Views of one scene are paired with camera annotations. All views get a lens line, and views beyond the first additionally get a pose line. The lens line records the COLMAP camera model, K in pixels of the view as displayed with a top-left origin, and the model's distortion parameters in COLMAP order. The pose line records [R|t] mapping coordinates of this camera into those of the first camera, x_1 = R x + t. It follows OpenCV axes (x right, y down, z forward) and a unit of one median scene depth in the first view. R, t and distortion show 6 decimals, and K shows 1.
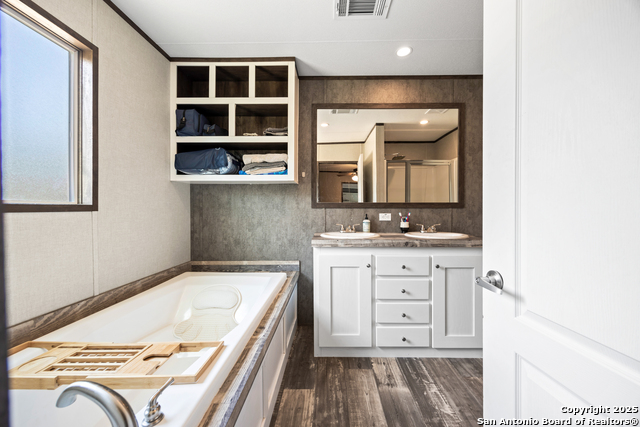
lens RADIAL K [[244.8, 0, 322.2], [0, 244.8, 209.1], [0, 0, 1]] dist [0.001485, 0.000199]
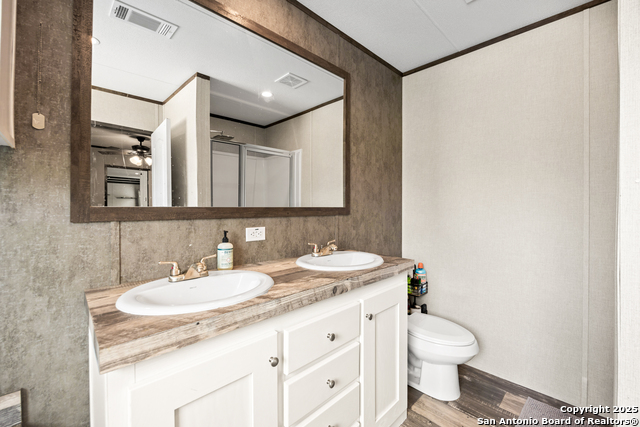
lens RADIAL K [[271.4, 0, 321.1], [0, 271.4, 206.8], [0, 0, 1]] dist [-0.011145, -0.000405]
pose [[0.698580, 0.001991, 0.715529, -0.068336], [-0.001247, 0.999998, -0.001565, -0.026680], [-0.715531, 0.000201, 0.698581, 0.482709]]
